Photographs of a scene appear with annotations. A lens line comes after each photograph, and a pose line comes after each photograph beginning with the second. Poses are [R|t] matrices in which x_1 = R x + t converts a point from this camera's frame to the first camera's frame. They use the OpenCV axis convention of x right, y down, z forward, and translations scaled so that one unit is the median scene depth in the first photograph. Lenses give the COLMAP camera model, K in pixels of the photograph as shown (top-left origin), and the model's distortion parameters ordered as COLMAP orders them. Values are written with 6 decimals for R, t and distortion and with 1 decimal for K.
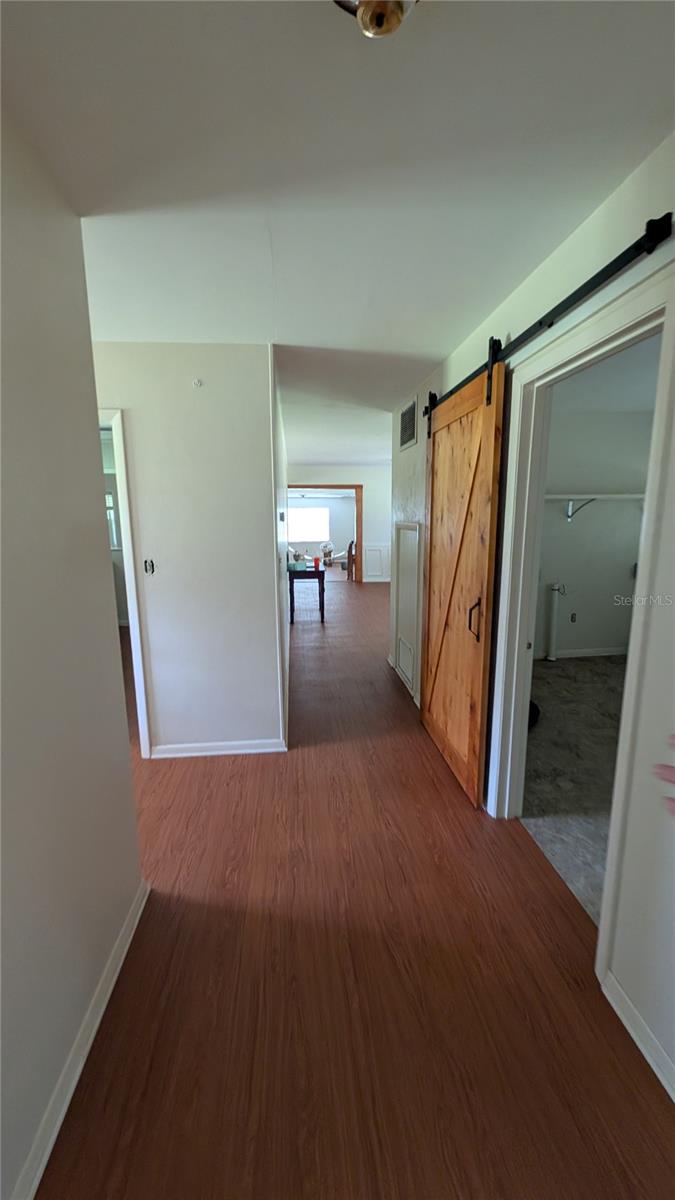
lens RADIAL K [[463.1, 0, 336.9], [0, 463.1, 598.7], [0, 0, 1]] dist [0.023960, 0.000617]
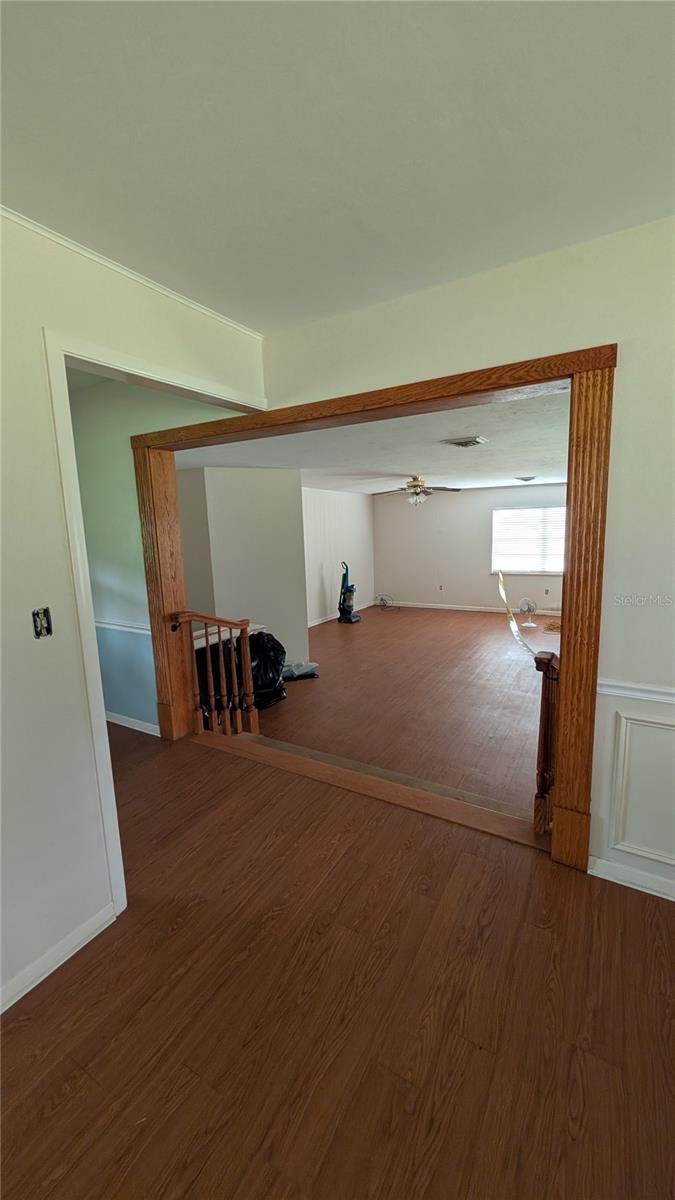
lens RADIAL K [[463.1, 0, 340.2], [0, 463.1, 594.8], [0, 0, 1]] dist [0.023960, 0.000617]
pose [[0.811743, 0.064462, -0.580446, 0.079102], [-0.075477, 0.997134, 0.005185, -0.145767], [0.579117, 0.039601, 0.814282, 0.800017]]
